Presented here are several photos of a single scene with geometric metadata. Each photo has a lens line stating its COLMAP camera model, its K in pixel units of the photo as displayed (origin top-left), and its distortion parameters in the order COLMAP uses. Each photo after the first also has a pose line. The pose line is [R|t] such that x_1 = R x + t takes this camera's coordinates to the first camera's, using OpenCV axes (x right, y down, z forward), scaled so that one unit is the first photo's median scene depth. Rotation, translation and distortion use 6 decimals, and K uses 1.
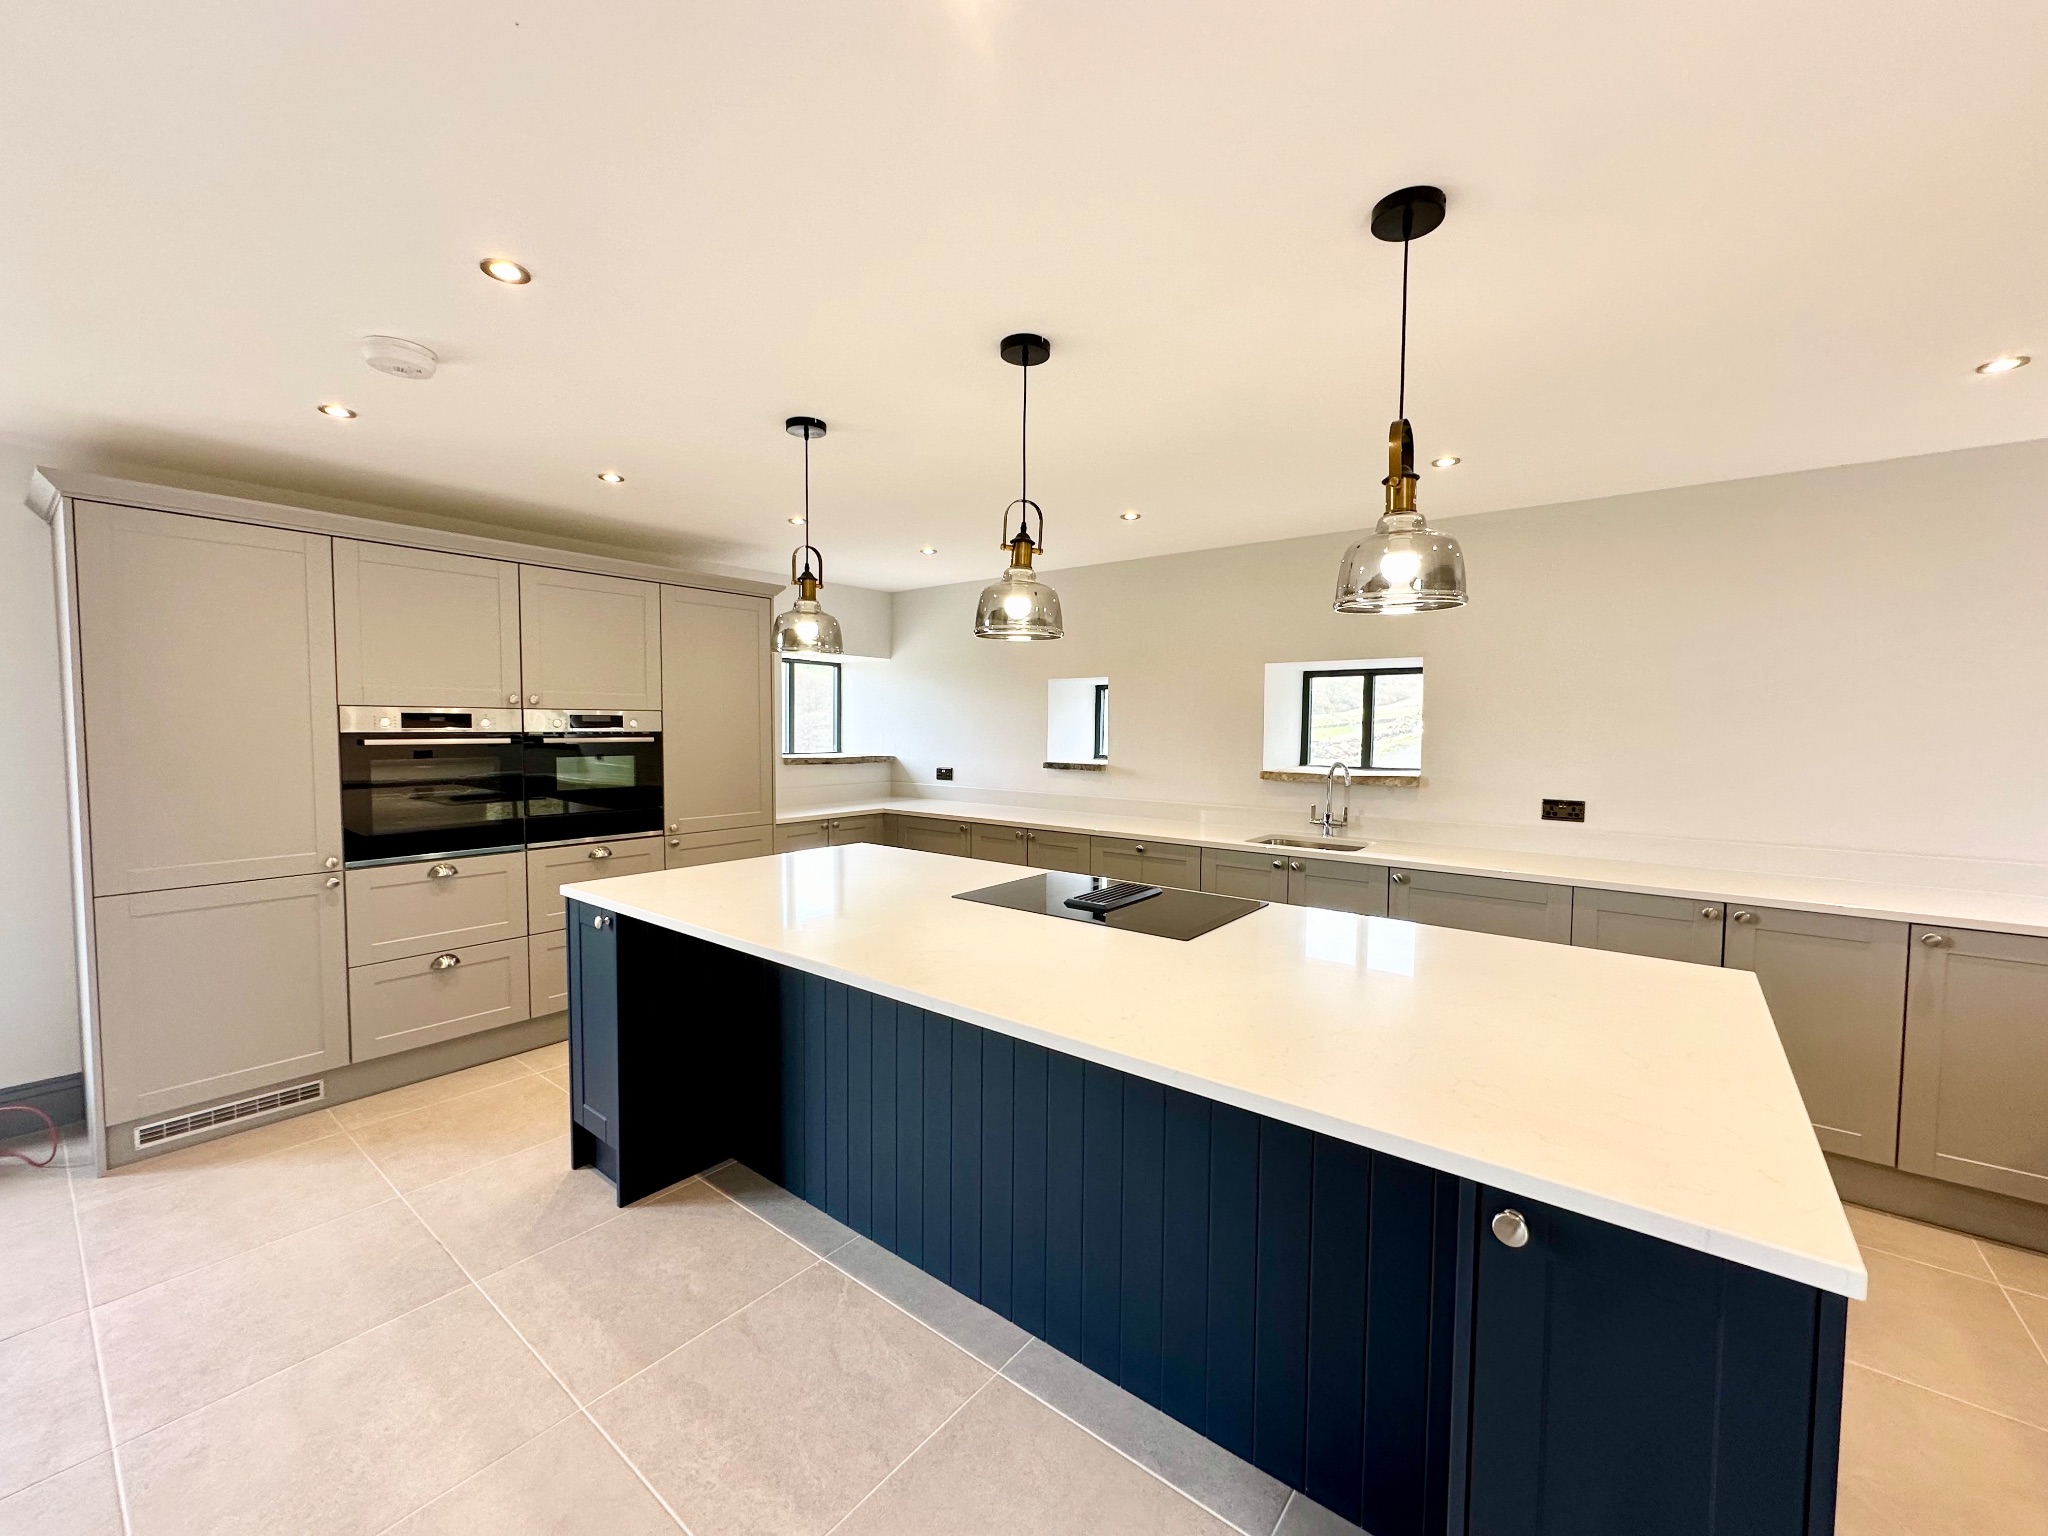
lens RADIAL K [[812.7, 0, 1025.9], [0, 812.7, 766.3], [0, 0, 1]] dist [-0.001265, -0.000022]
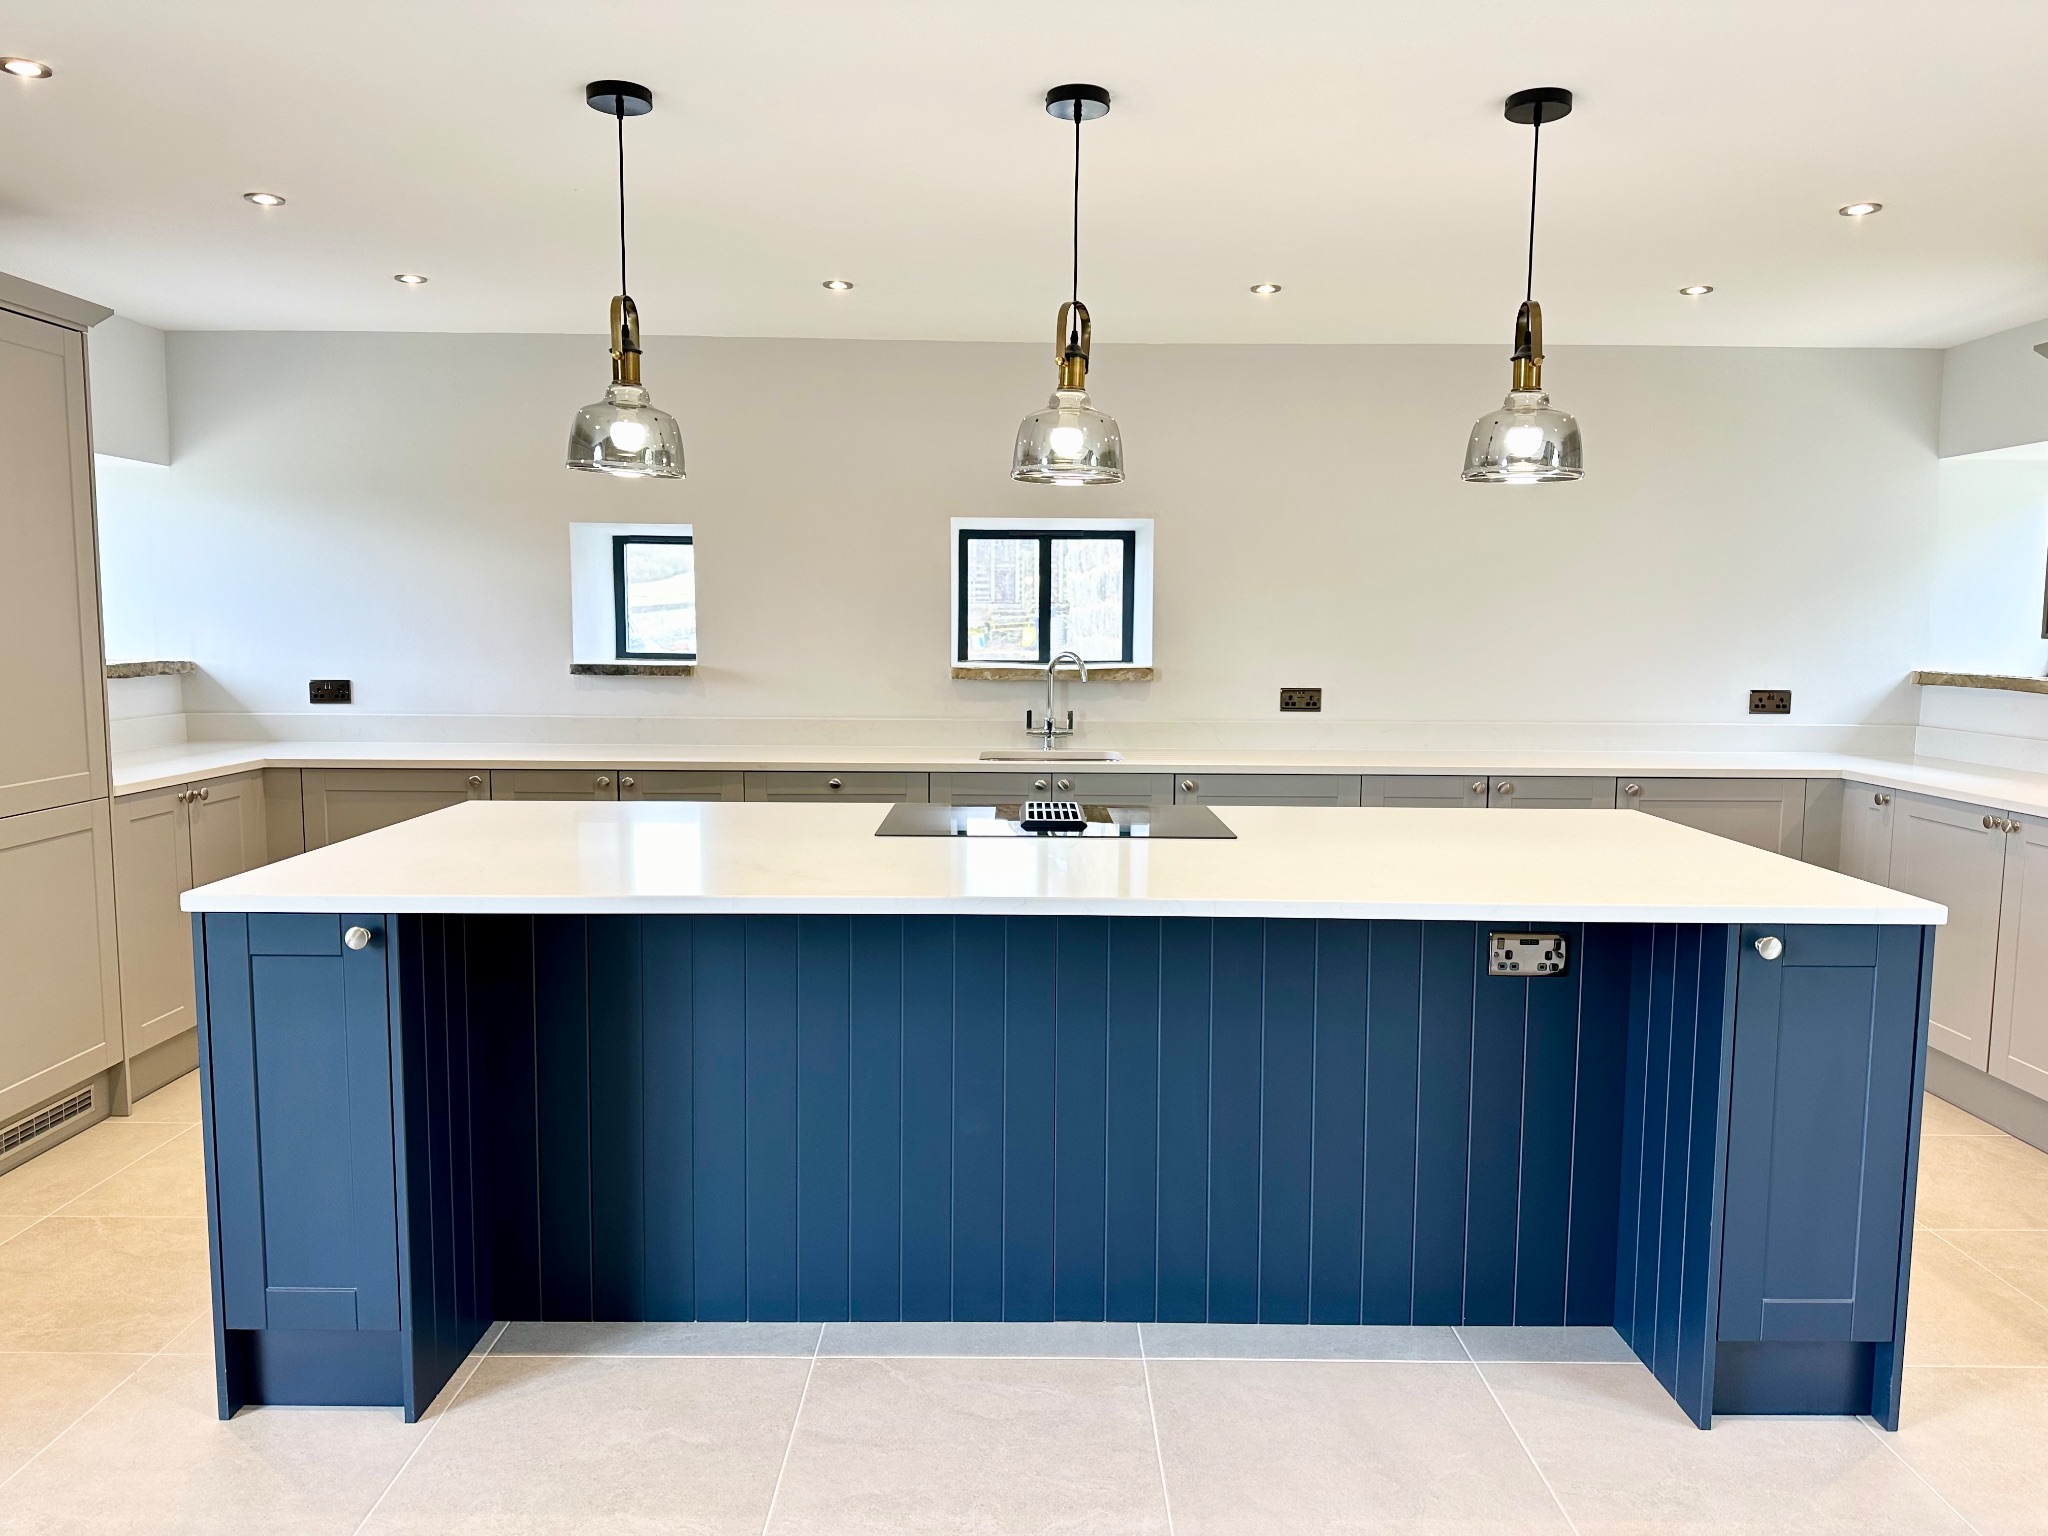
lens RADIAL K [[1434.9, 0, 1015.0], [0, 1434.9, 770.4], [0, 0, 1]] dist [0.042606, -0.046024]
pose [[0.787100, -0.064970, 0.613394, -0.641745], [0.029840, 0.997284, 0.067341, 0.019318], [-0.616103, -0.034700, 0.786901, -0.049749]]
